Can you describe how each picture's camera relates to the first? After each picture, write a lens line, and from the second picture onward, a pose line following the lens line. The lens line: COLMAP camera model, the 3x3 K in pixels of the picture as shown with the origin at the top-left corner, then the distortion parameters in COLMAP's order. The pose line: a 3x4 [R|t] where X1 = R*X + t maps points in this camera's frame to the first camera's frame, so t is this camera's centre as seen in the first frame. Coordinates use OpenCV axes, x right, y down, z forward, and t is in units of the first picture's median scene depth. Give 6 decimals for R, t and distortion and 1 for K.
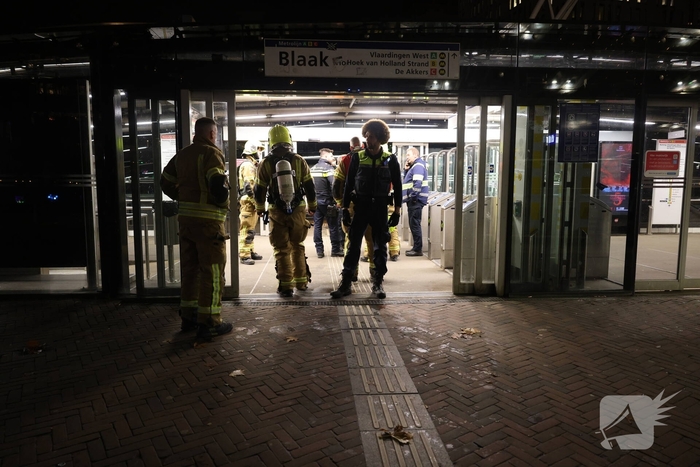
lens RADIAL K [[439.5, 0, 350.0], [0, 439.5, 233.5], [0, 0, 1]] dist [-0.028817, -0.001045]
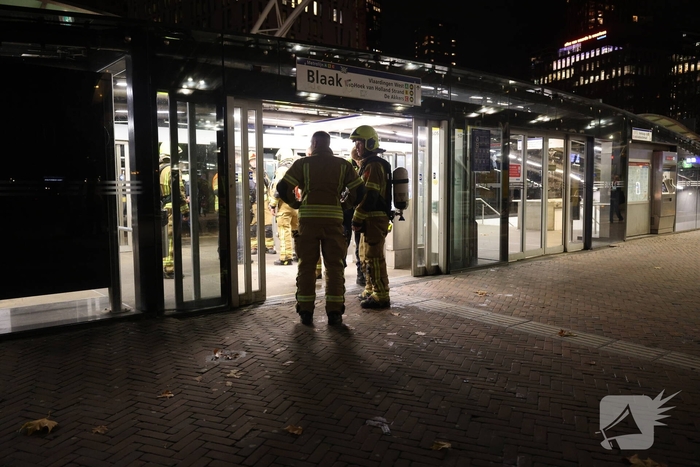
lens RADIAL K [[468.3, 0, 362.3], [0, 468.3, 239.4], [0, 0, 1]] dist [-0.042172, 0.001406]
pose [[0.843018, -0.067510, 0.533632, -0.667873], [0.071191, 0.997368, 0.013712, 0.004938], [-0.533153, 0.026430, 0.845606, -0.053625]]
